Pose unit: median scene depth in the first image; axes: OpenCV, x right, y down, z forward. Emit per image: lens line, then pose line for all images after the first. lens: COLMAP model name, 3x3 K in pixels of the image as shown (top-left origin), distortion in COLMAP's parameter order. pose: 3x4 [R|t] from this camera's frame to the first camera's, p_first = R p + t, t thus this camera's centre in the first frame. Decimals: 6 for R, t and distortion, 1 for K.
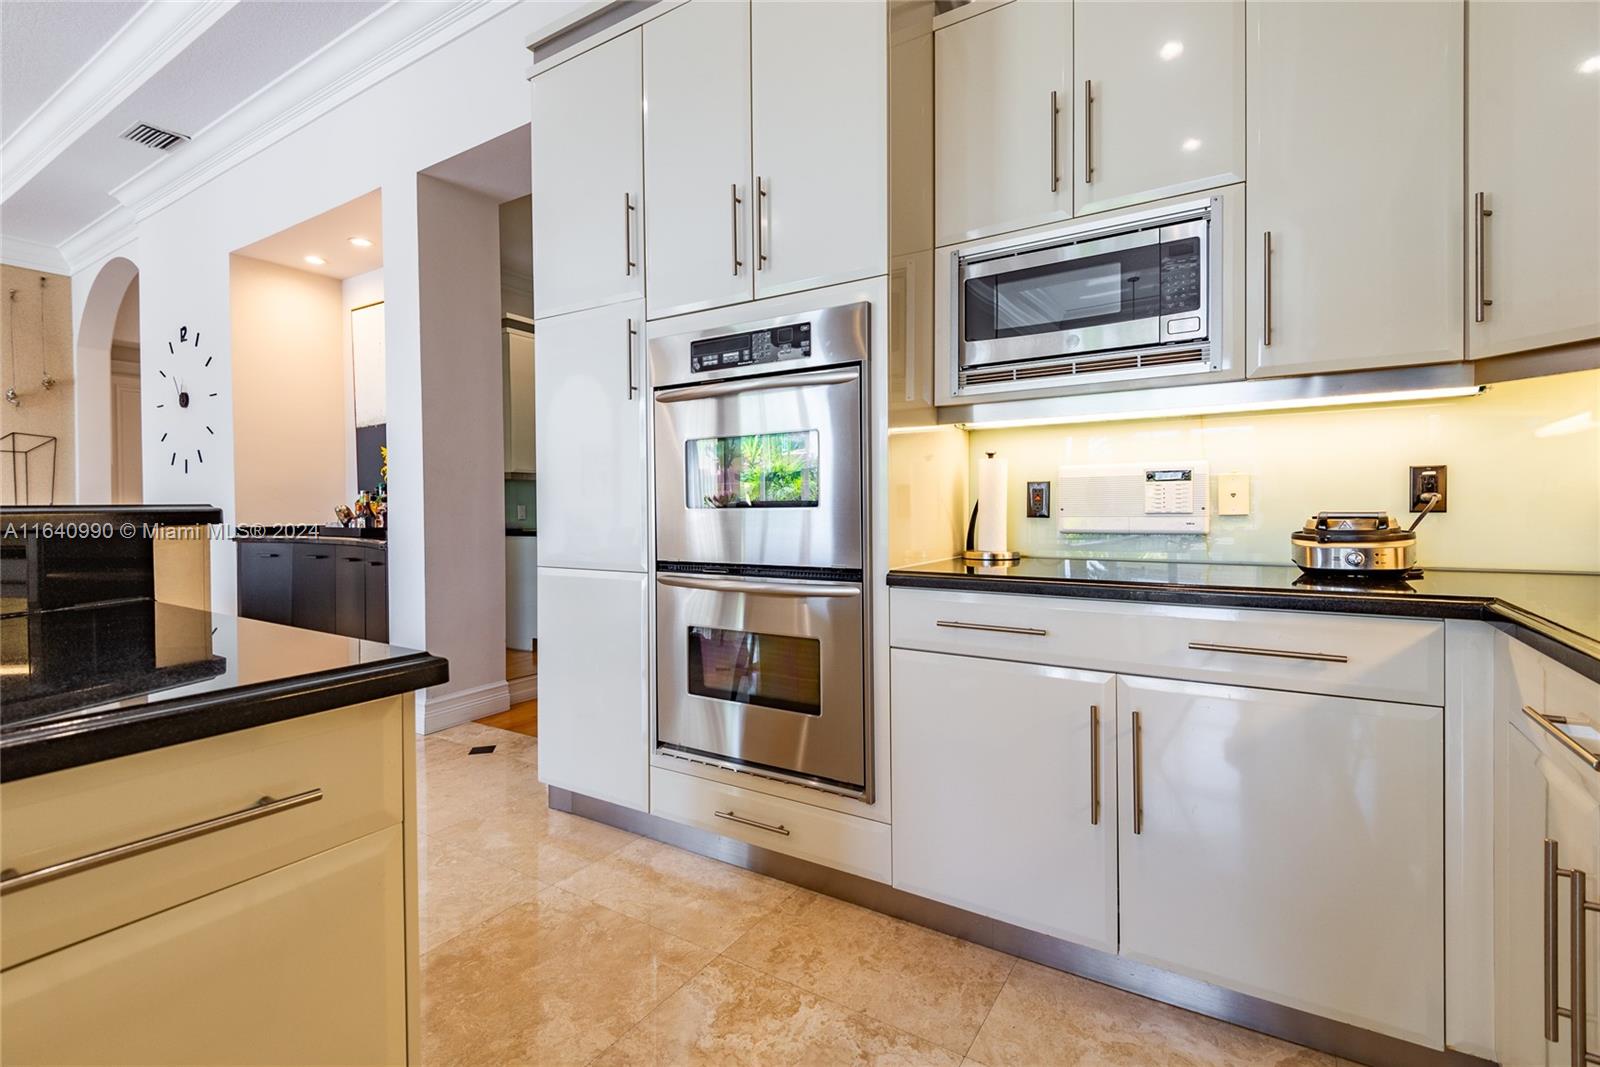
lens RADIAL K [[733.6, 0, 797.4], [0, 733.6, 529.7], [0, 0, 1]] dist [0.033768, -0.000253]
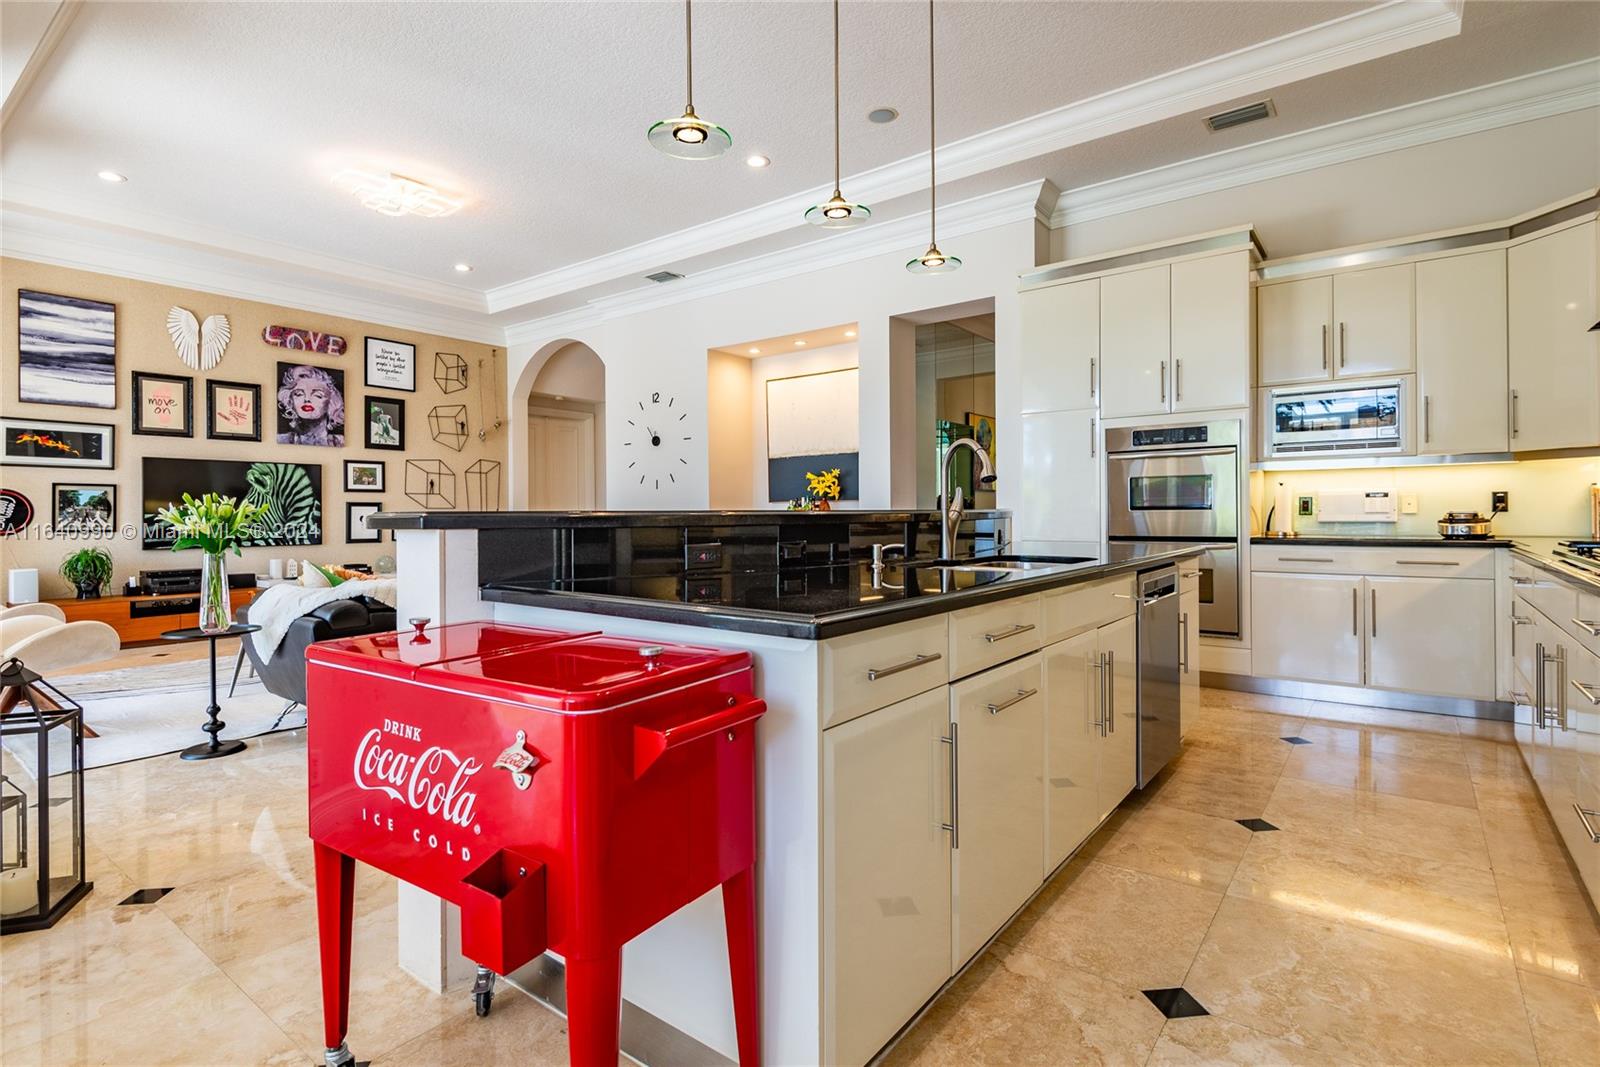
lens RADIAL K [[789.9, 0, 800.0], [0, 789.9, 533.5], [0, 0, 1]] dist [0.026668, -0.000047]
pose [[0.996782, -0.000272, -0.080162, -1.104649], [0.000390, 0.999999, 0.001457, 0.039818], [0.080162, -0.001484, 0.996781, -1.636005]]
